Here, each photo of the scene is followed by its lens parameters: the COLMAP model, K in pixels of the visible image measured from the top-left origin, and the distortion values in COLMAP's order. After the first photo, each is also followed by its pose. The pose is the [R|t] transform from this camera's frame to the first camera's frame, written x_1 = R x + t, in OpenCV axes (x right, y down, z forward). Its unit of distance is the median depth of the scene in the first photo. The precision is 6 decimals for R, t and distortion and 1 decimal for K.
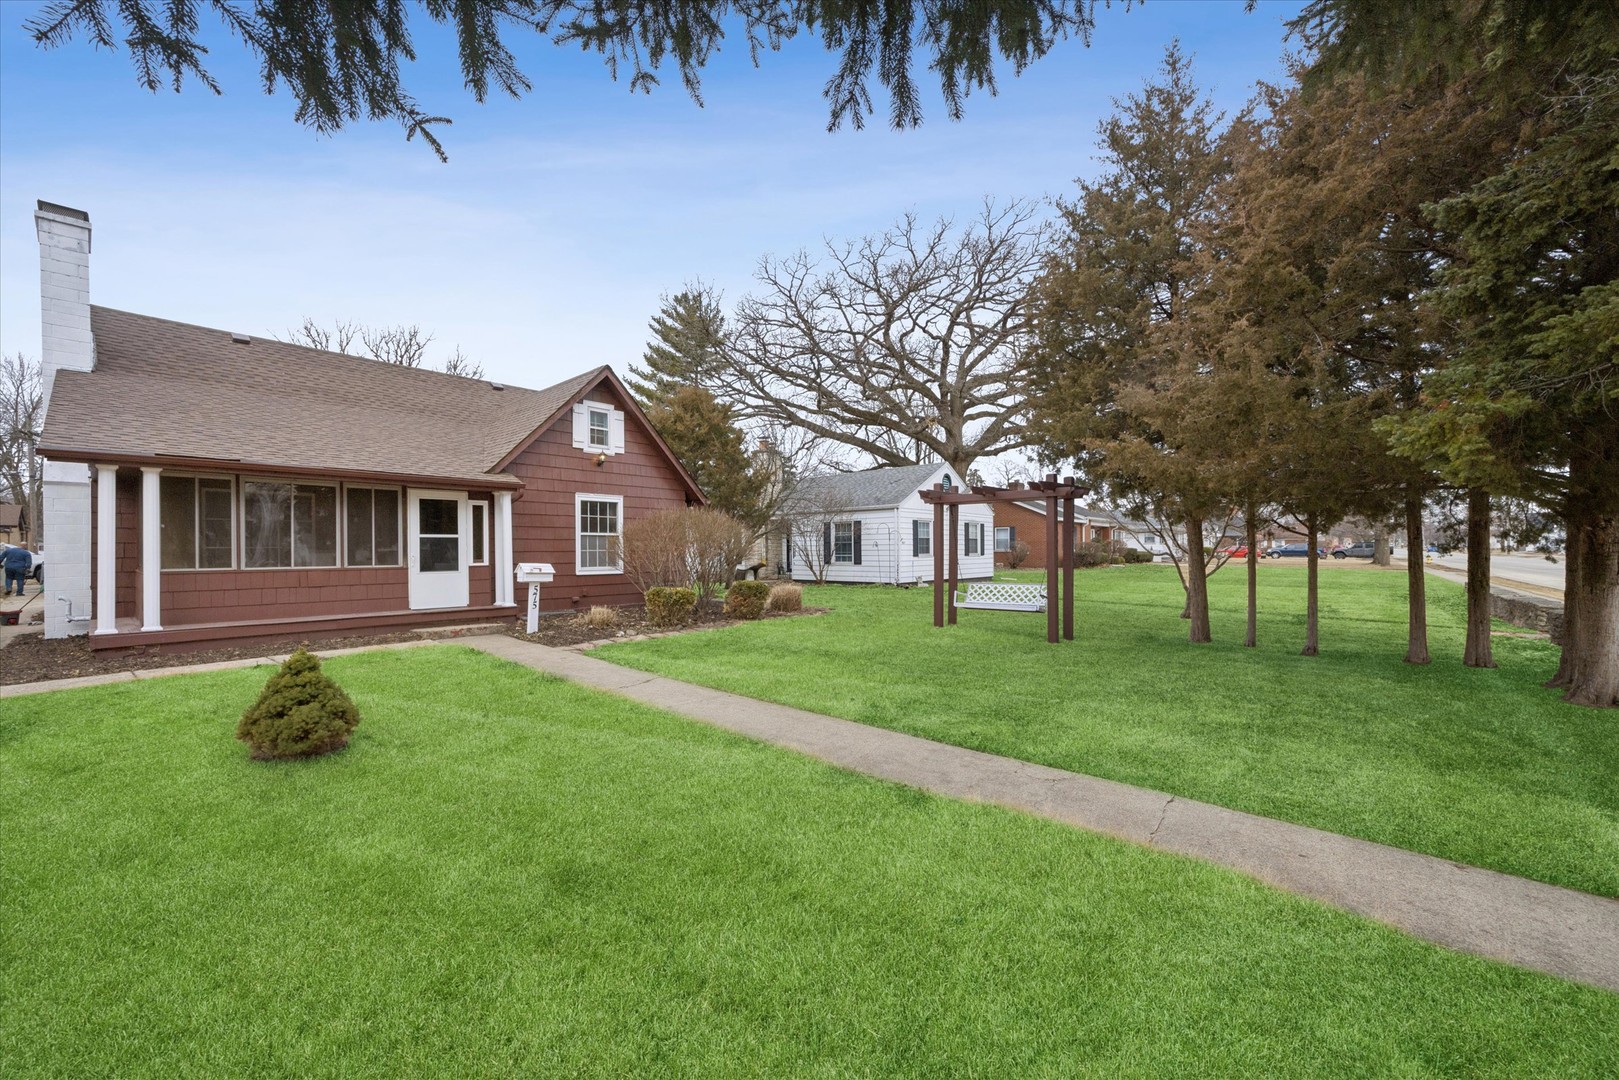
lens RADIAL K [[614.0, 0, 797.6], [0, 614.0, 547.0], [0, 0, 1]] dist [0.001073, 0.000061]
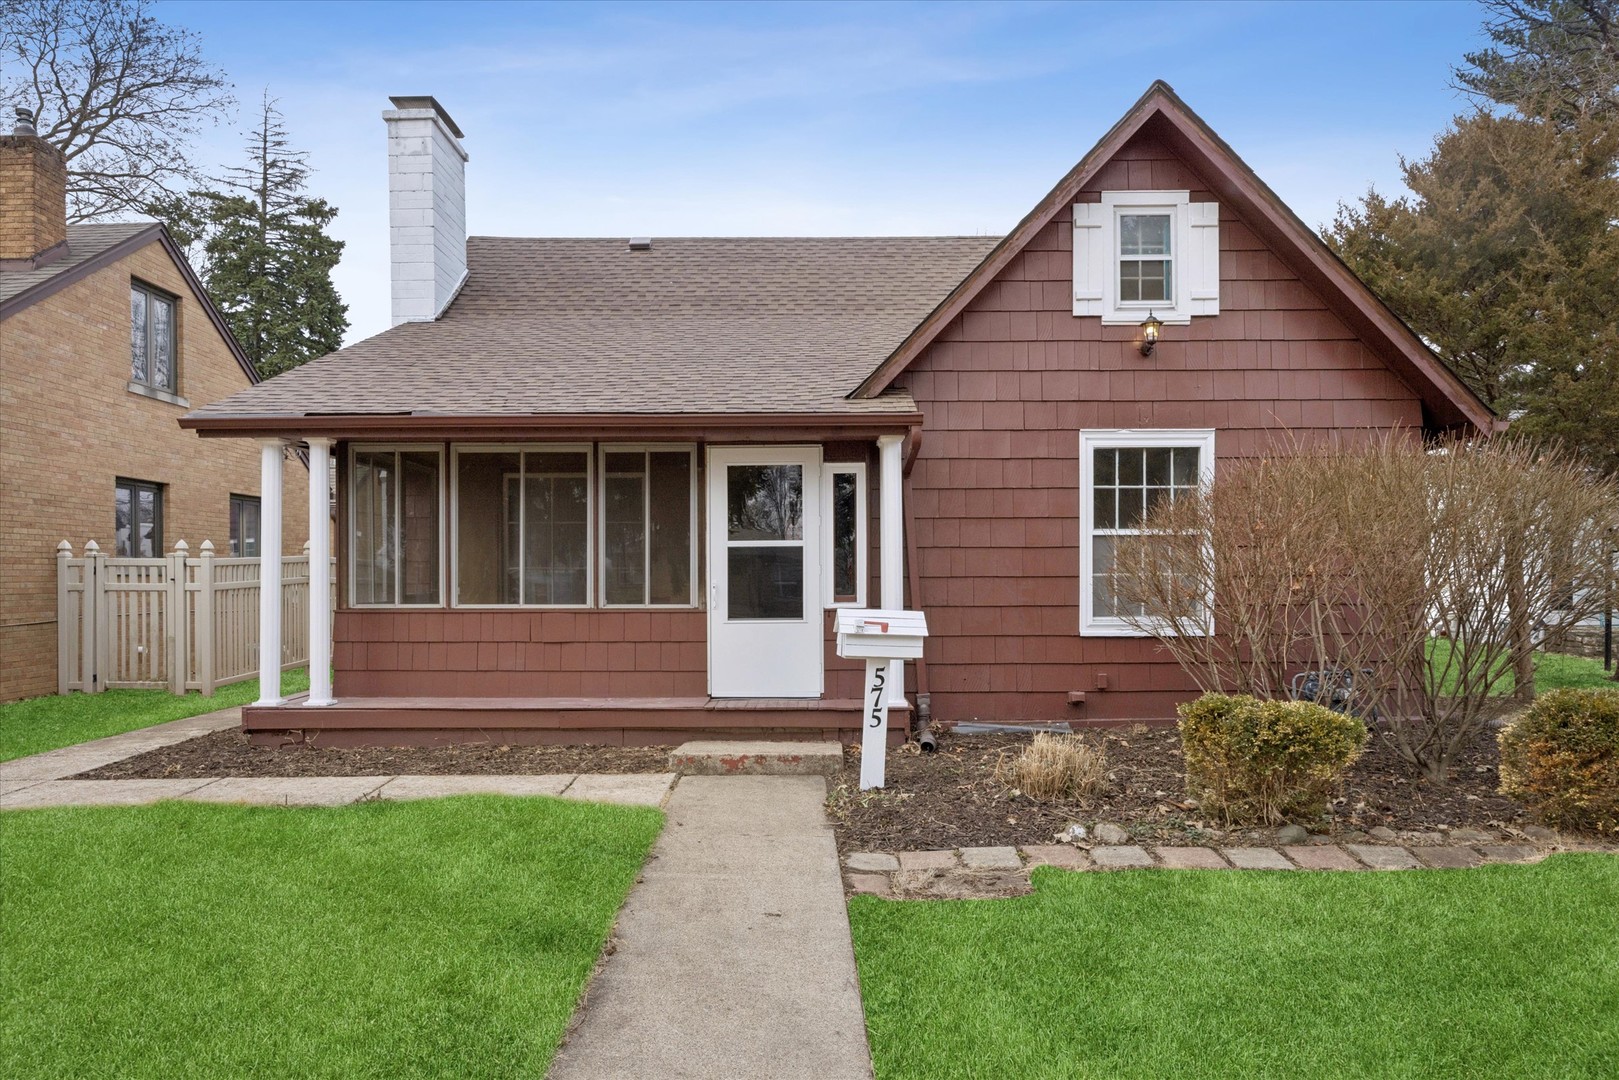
lens RADIAL K [[1031.8, 0, 809.4], [0, 1031.8, 581.7], [0, 0, 1]] dist [-0.000967, -0.000938]
pose [[0.670203, 0.008280, -0.742132, 0.019566], [0.003077, 0.999898, 0.013935, 0.000343], [0.742172, -0.011623, 0.670109, 0.471505]]
